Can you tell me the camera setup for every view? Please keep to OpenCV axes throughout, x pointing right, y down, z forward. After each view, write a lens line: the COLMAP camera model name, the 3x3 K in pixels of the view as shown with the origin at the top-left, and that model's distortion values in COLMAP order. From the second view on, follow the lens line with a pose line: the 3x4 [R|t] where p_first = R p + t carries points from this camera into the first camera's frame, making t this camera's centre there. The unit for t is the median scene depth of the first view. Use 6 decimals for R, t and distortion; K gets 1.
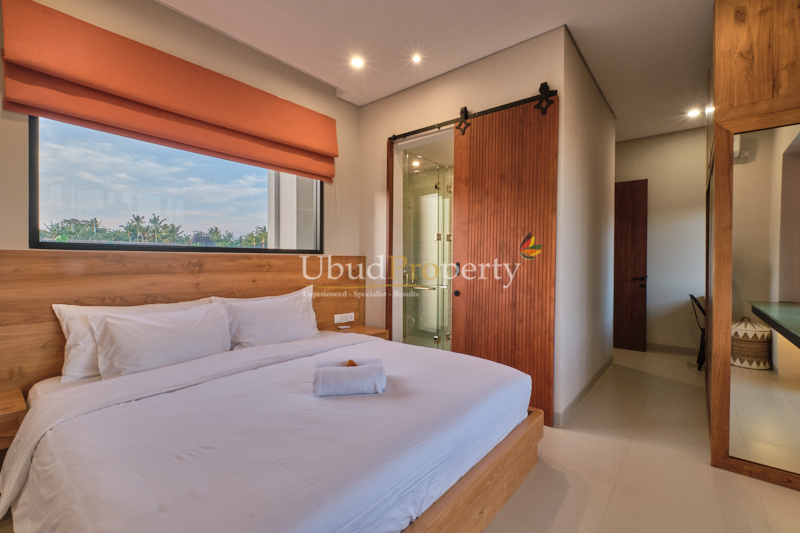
lens RADIAL K [[355.0, 0, 400.0], [0, 355.0, 266.5], [0, 0, 1]] dist [-0.002649, -0.000957]
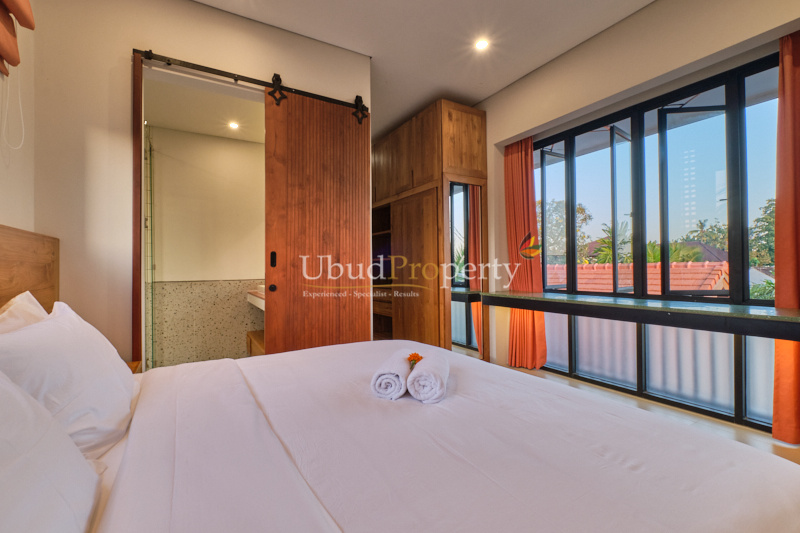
lens RADIAL K [[355.0, 0, 400.0], [0, 355.0, 266.5], [0, 0, 1]] dist [-0.002649, -0.000957]
pose [[0.333661, -0.004978, 0.942680, -0.565279], [0.023446, 0.999721, -0.003020, 0.035365], [-0.942401, 0.023110, 0.333685, 0.451333]]
